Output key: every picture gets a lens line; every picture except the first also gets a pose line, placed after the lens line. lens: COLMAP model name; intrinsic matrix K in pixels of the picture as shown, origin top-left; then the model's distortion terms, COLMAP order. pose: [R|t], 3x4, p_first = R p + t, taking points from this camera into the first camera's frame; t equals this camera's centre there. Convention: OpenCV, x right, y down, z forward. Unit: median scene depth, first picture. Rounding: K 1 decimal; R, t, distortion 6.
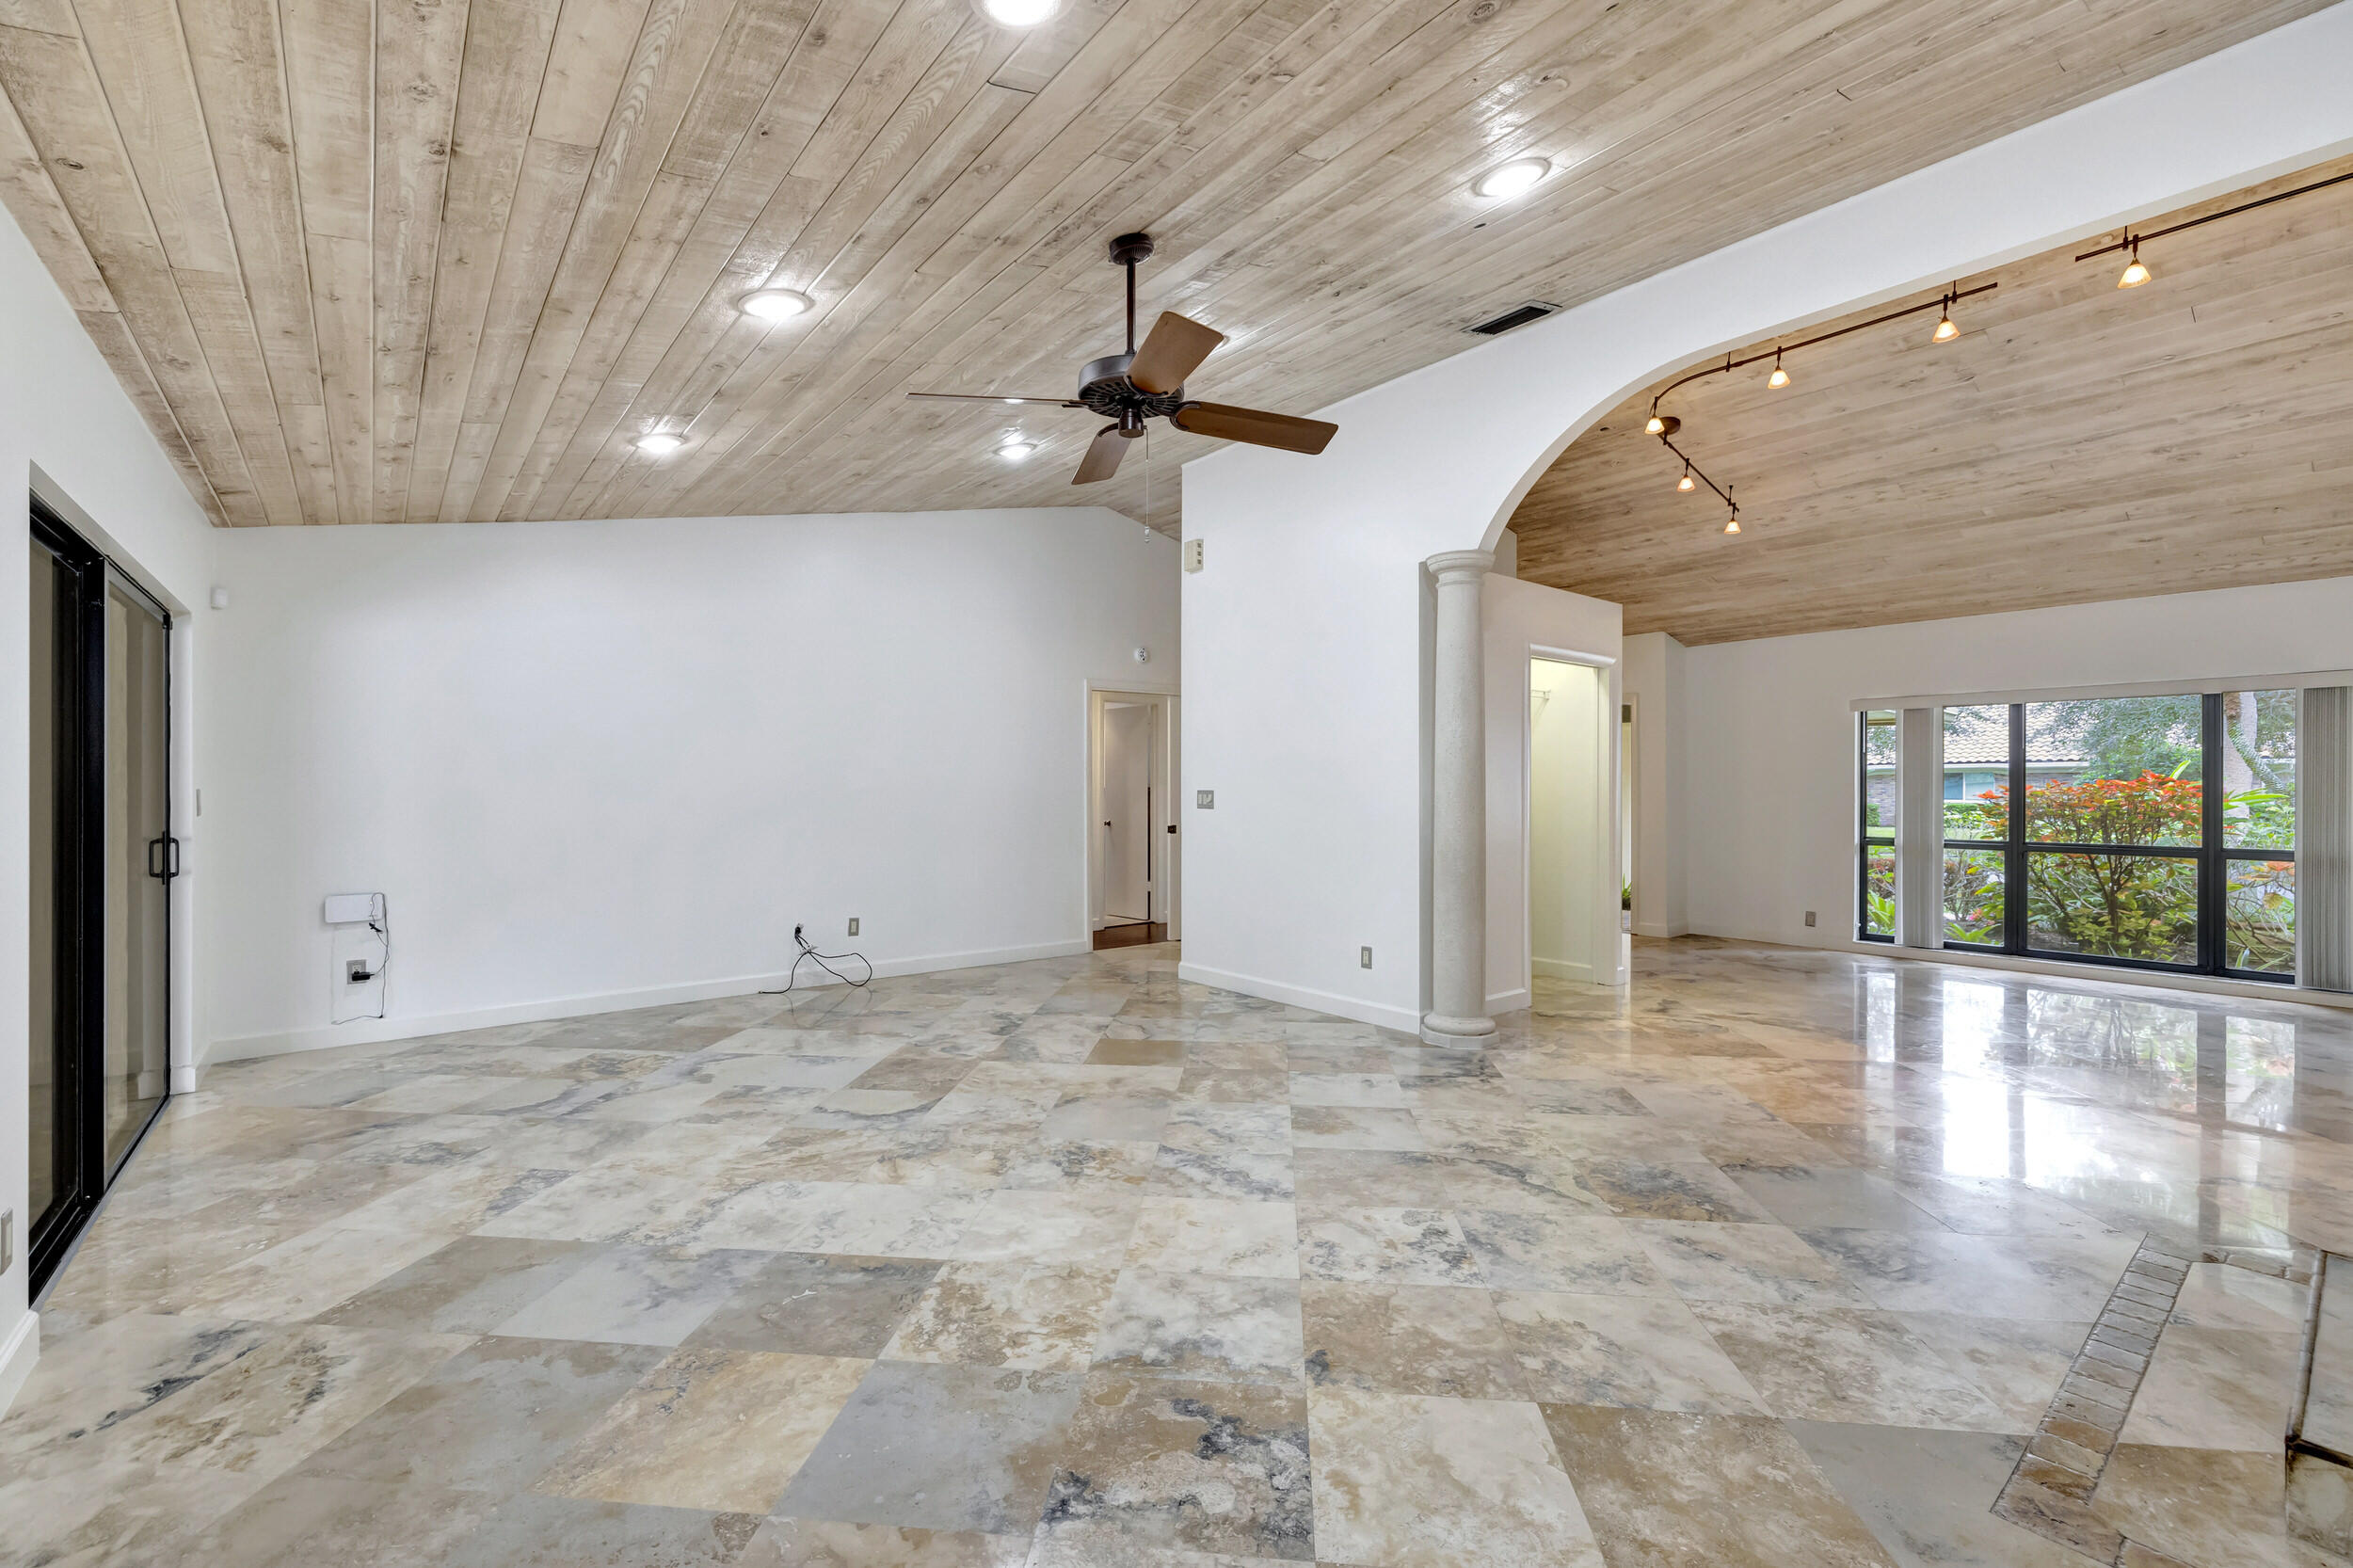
lens RADIAL K [[996.9, 0, 1173.7], [0, 996.9, 789.6], [0, 0, 1]] dist [0.000219, 0.000179]
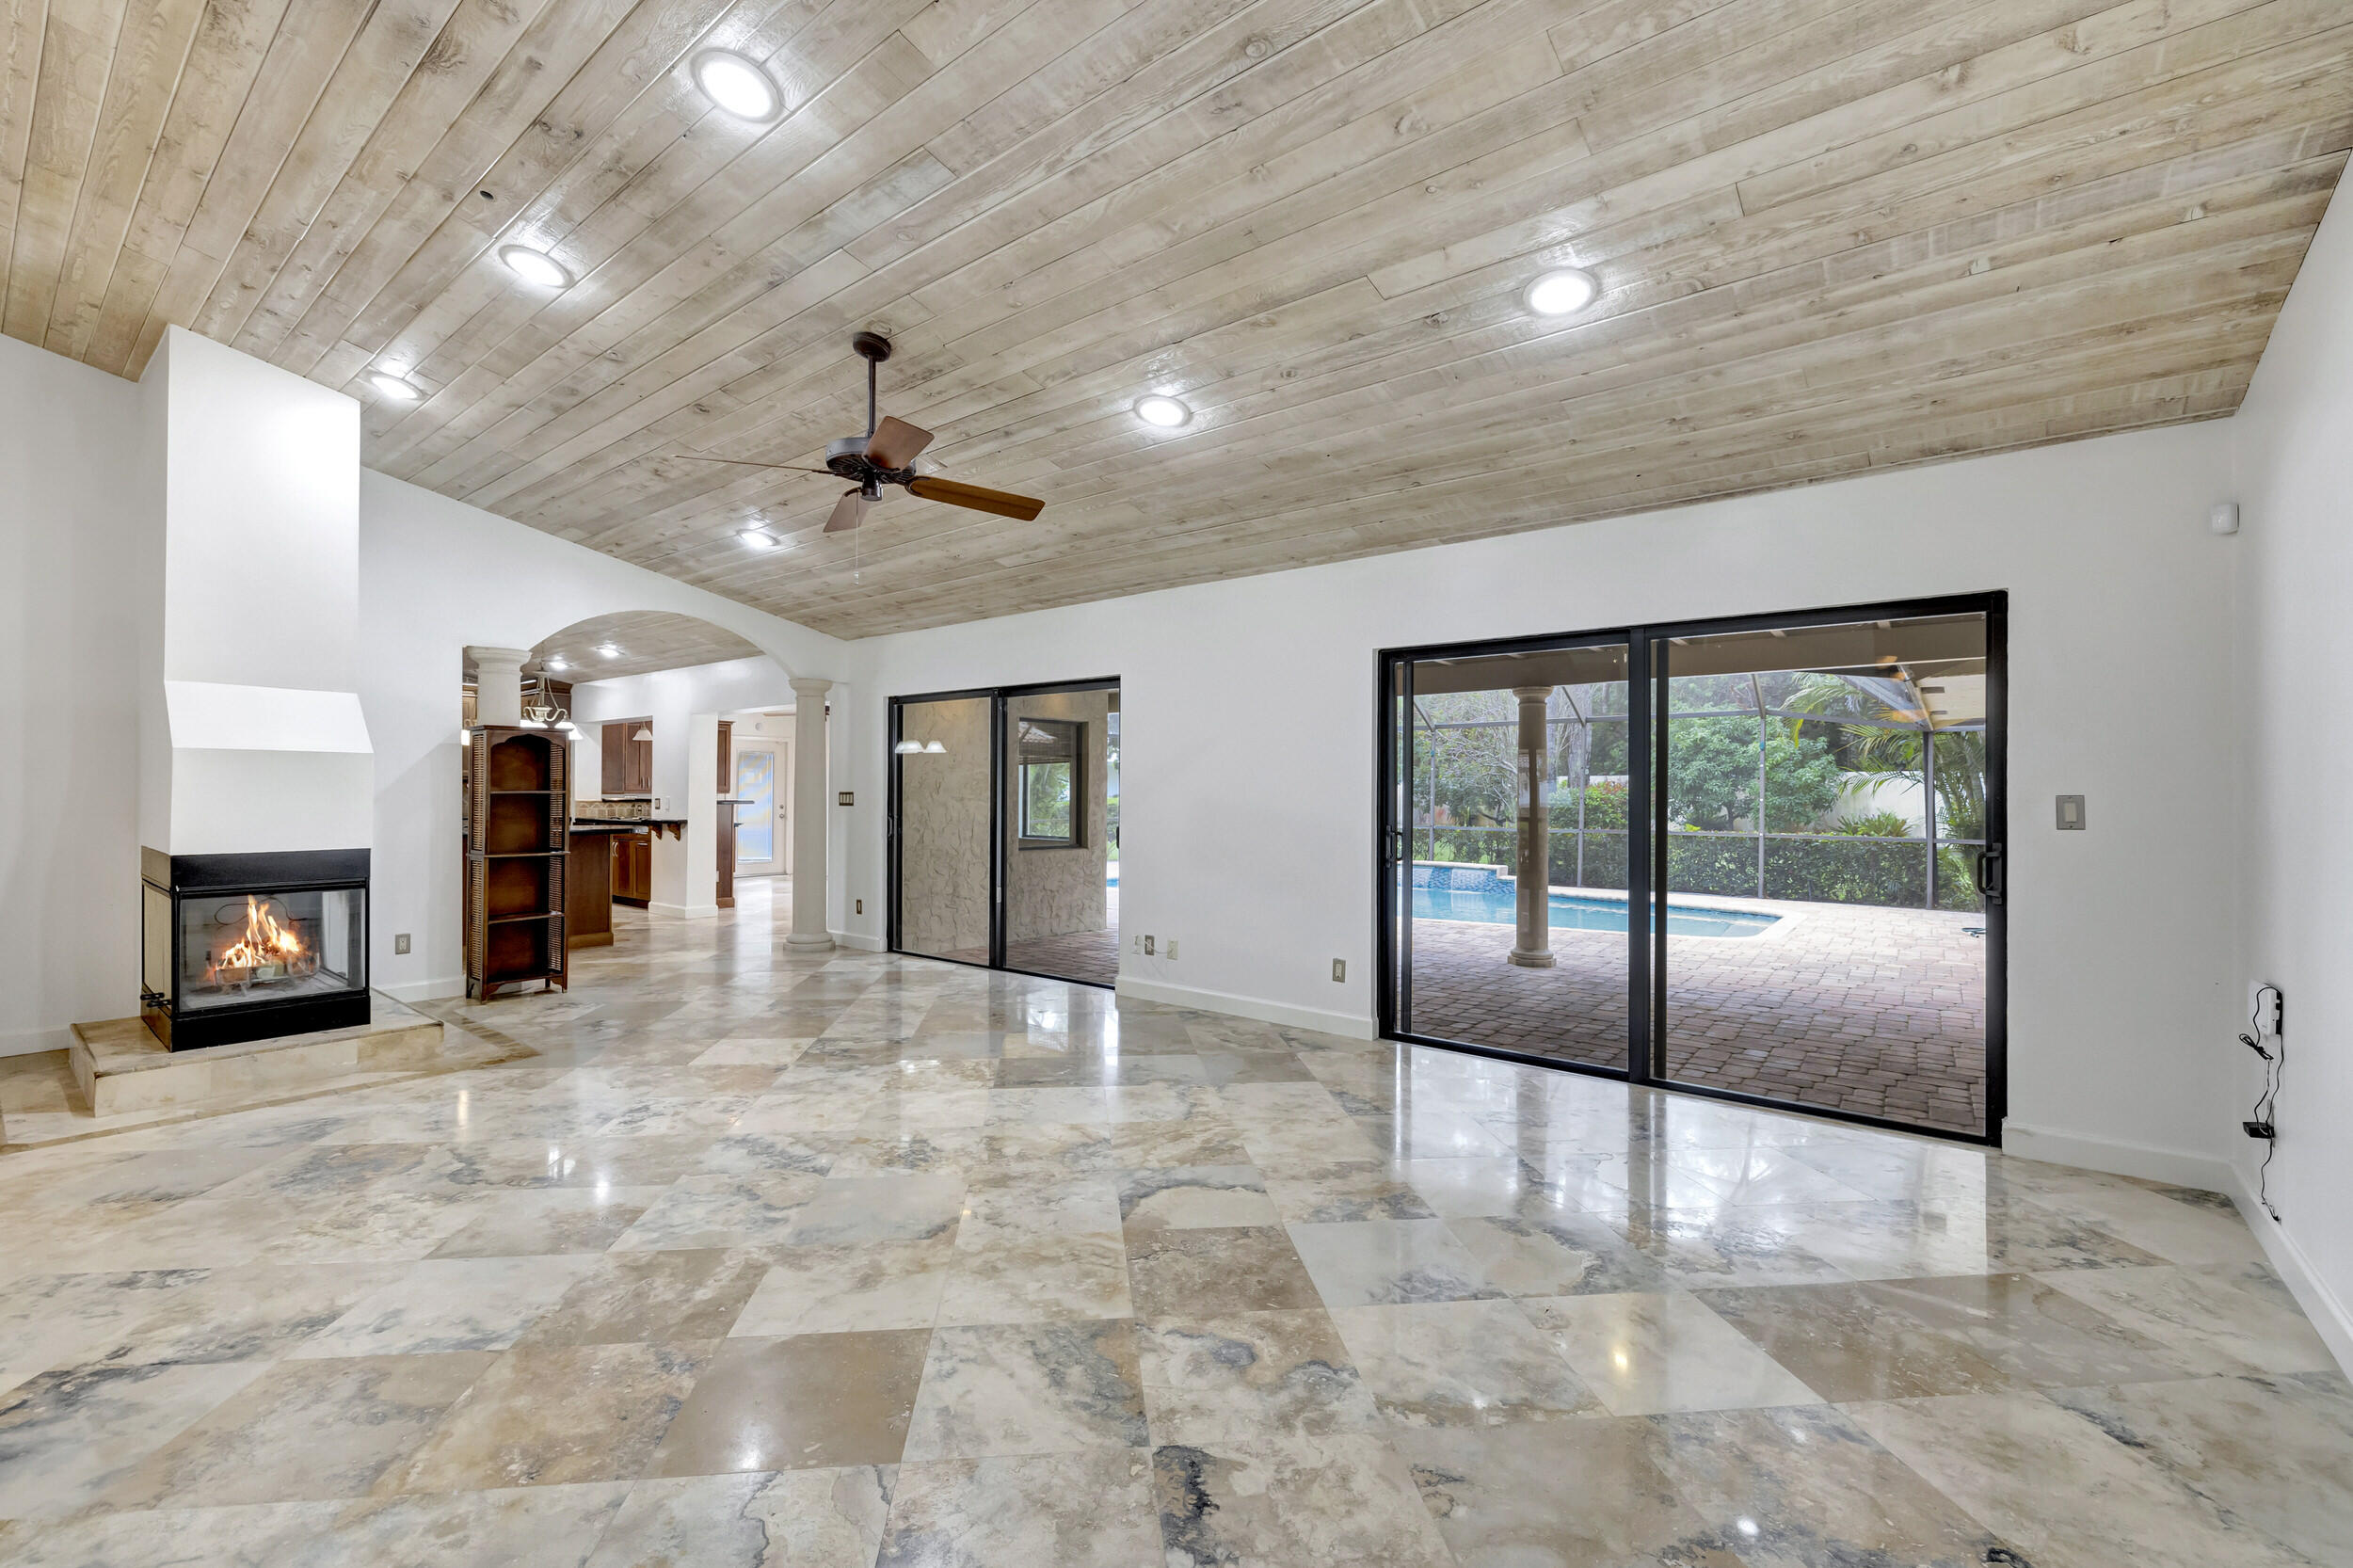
lens RADIAL K [[996.9, 0, 1167.5], [0, 996.9, 782.1], [0, 0, 1]] dist [0.000219, 0.000179]
pose [[-0.979339, -0.007934, -0.202071, -0.135540], [-0.006061, 0.999933, -0.009889, 0.001119], [0.202136, -0.008460, -0.979321, 2.001227]]
